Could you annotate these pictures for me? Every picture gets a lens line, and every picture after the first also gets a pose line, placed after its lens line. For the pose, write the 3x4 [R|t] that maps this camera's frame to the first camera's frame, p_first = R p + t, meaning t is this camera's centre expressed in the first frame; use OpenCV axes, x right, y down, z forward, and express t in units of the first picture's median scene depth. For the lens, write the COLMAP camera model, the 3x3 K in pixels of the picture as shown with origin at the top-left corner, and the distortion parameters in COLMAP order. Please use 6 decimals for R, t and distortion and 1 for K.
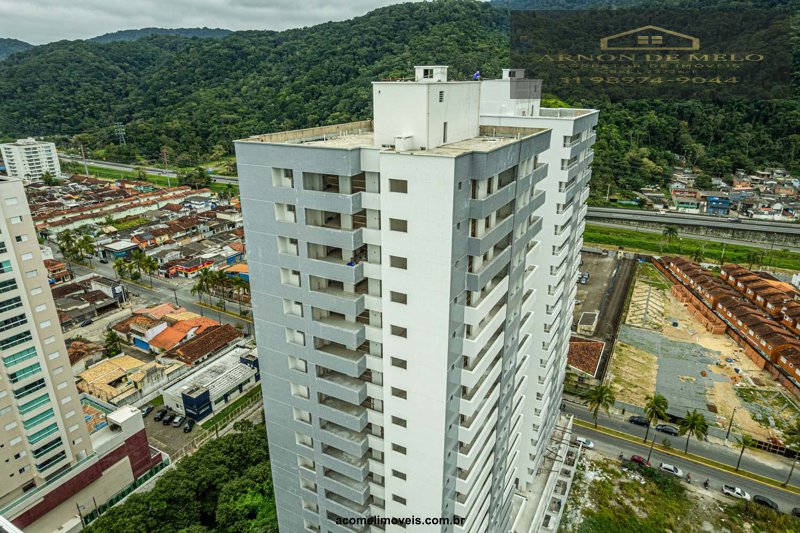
lens RADIAL K [[512.3, 0, 406.3], [0, 512.3, 270.0], [0, 0, 1]] dist [-0.069107, 0.064493]
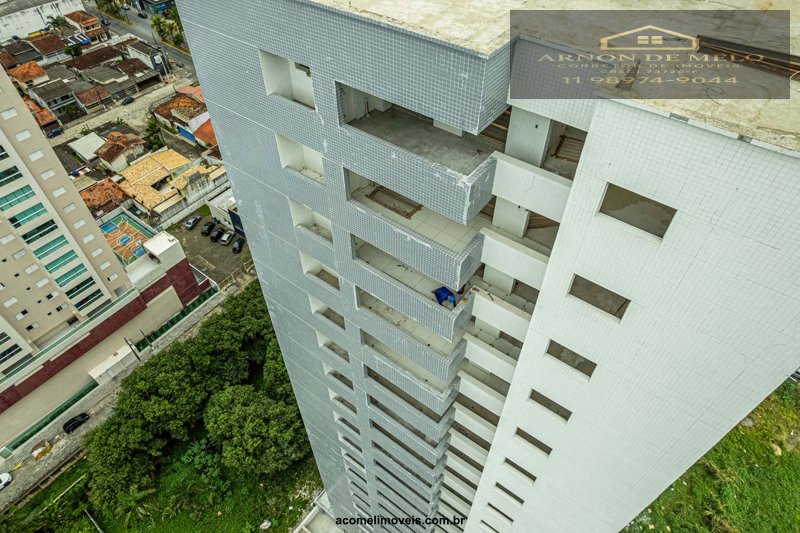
lens RADIAL K [[512.3, 0, 399.7], [0, 512.3, 268.8], [0, 0, 1]] dist [-0.069107, 0.064493]
pose [[0.986360, 0.117827, -0.114941, -0.033817], [-0.053234, 0.889101, 0.454604, -0.077757], [0.155759, -0.442284, 0.883246, 0.207946]]
